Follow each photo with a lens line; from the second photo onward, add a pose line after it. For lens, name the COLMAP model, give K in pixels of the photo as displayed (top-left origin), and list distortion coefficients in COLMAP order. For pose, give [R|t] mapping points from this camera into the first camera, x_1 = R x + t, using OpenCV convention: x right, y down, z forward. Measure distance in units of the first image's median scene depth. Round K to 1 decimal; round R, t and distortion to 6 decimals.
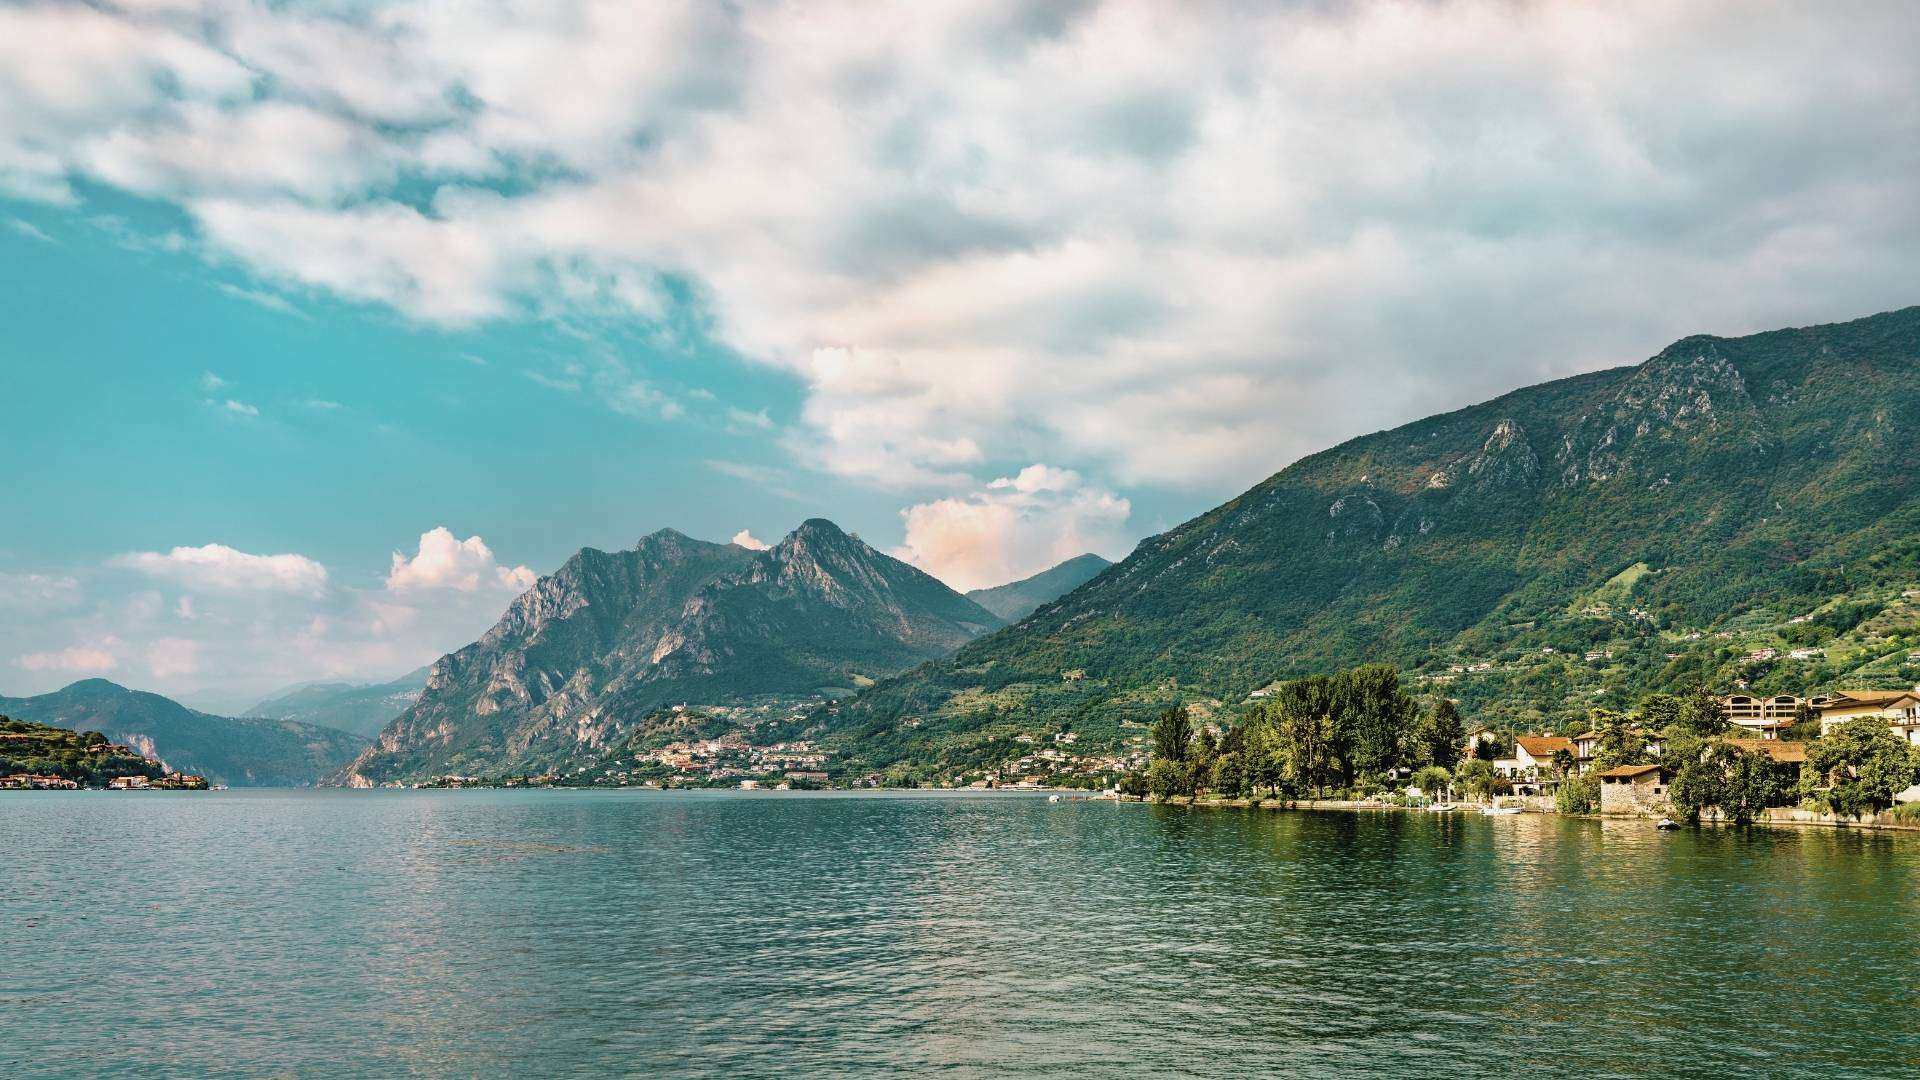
lens RADIAL K [[2026.2, 0, 960.0], [0, 2026.2, 540.0], [0, 0, 1]] dist [-0.004385, 0.006376]
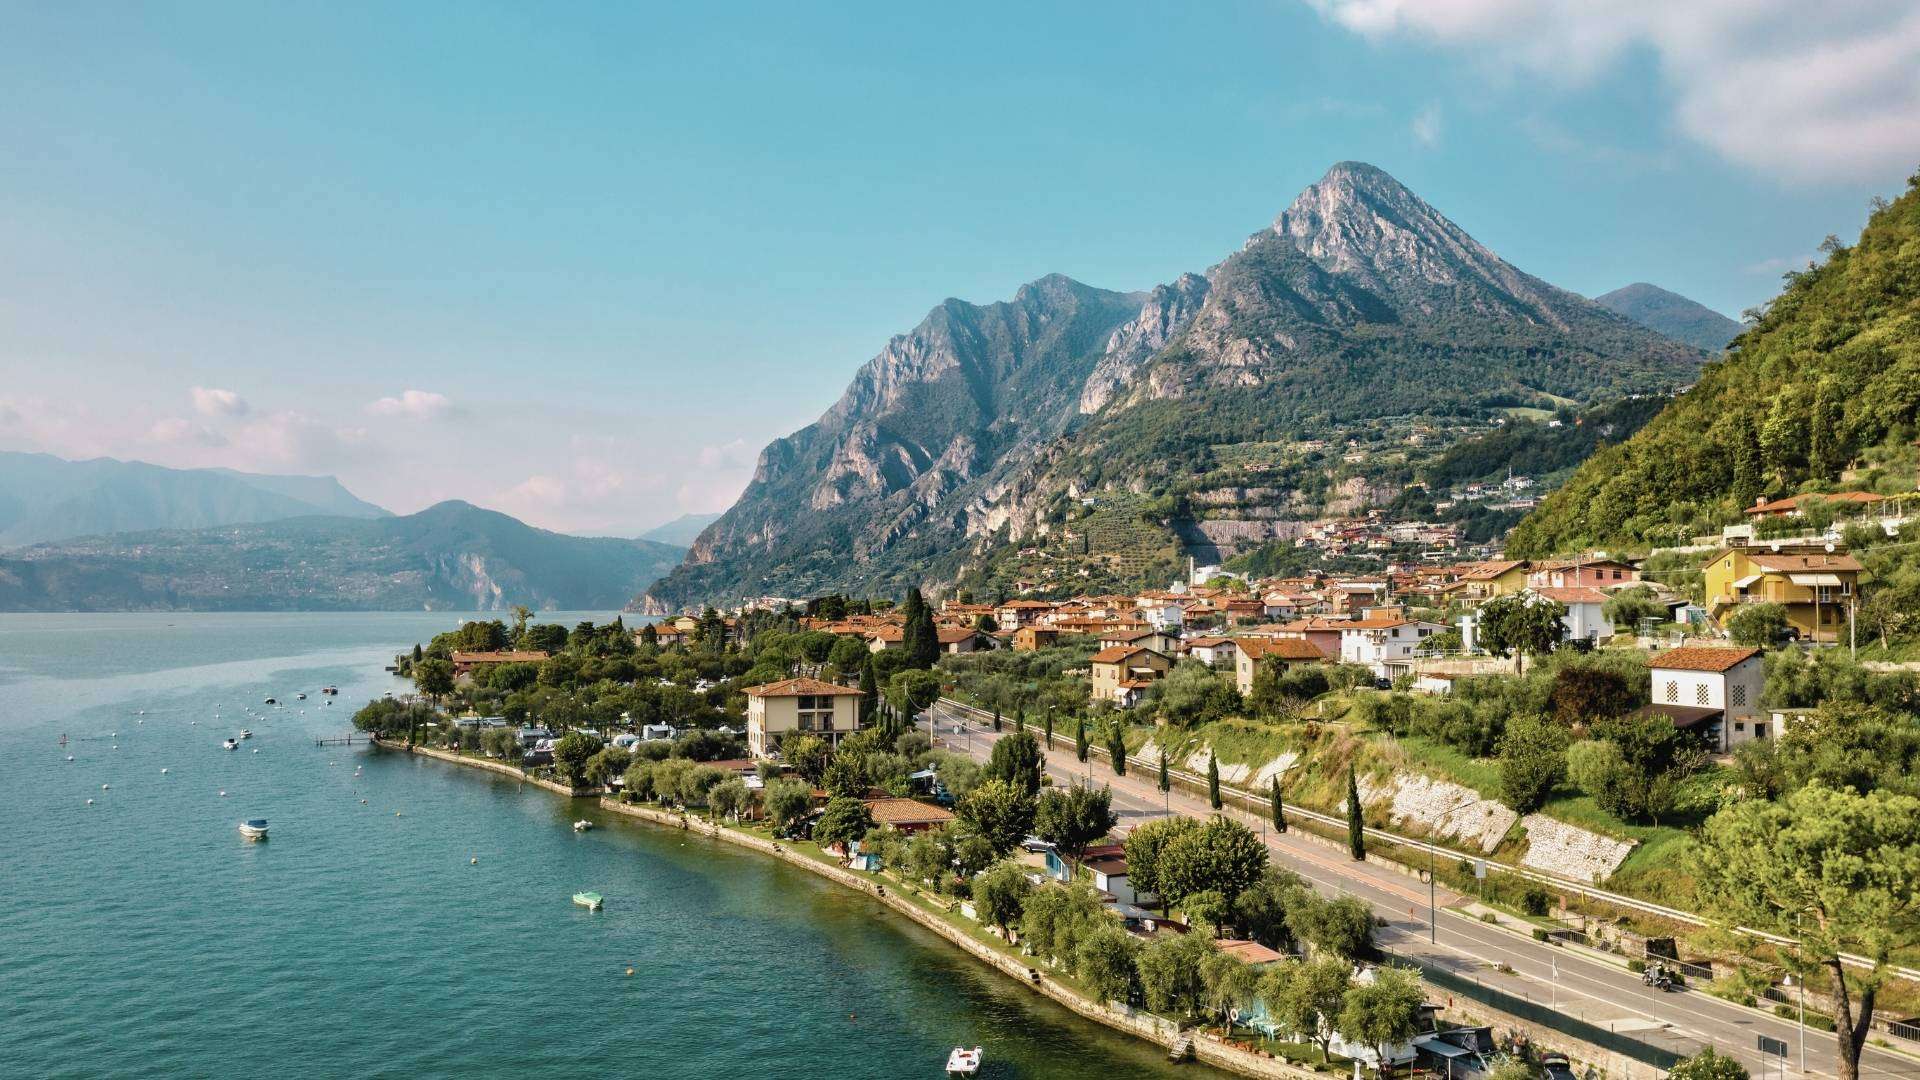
lens RADIAL K [[2026.2, 0, 960.0], [0, 2026.2, 540.0], [0, 0, 1]] dist [-0.004385, 0.006376]
pose [[0.985425, -0.010956, -0.169758, -0.067173], [0.026124, 0.995833, 0.087378, 0.035720], [0.168093, -0.090539, 0.981604, 0.309992]]
